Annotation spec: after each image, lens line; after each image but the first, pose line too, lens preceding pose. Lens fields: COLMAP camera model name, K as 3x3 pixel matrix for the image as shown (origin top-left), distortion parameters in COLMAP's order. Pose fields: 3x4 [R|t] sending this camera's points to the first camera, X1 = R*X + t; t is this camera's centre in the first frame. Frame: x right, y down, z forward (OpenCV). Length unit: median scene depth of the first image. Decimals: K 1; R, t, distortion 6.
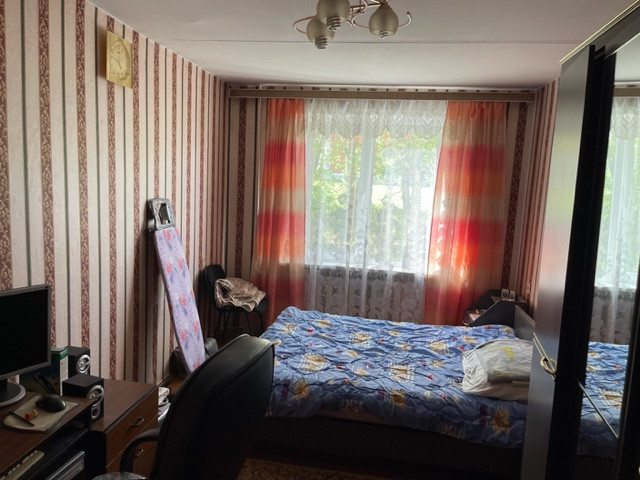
lens RADIAL K [[486.1, 0, 319.6], [0, 486.1, 240.8], [0, 0, 1]] dist [0.067943, -0.091039]
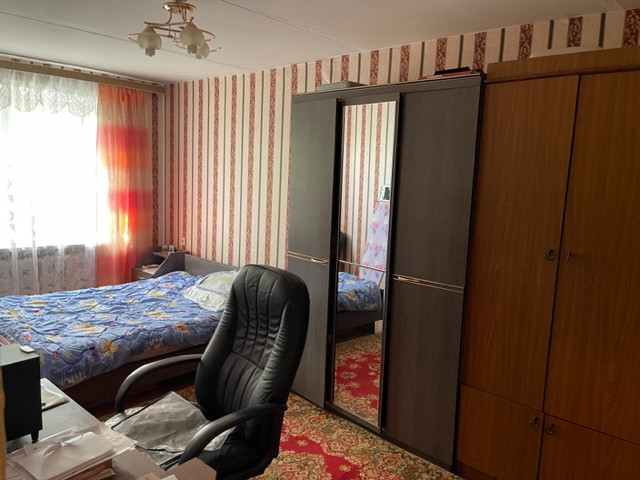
lens RADIAL K [[486.1, 0, 315.6], [0, 486.1, 241.4], [0, 0, 1]] dist [0.067943, -0.091039]
pose [[0.558906, -0.137193, 0.817803, -0.513593], [0.088706, 0.990452, 0.105532, -0.009728], [-0.824473, 0.013561, 0.565739, -0.026728]]
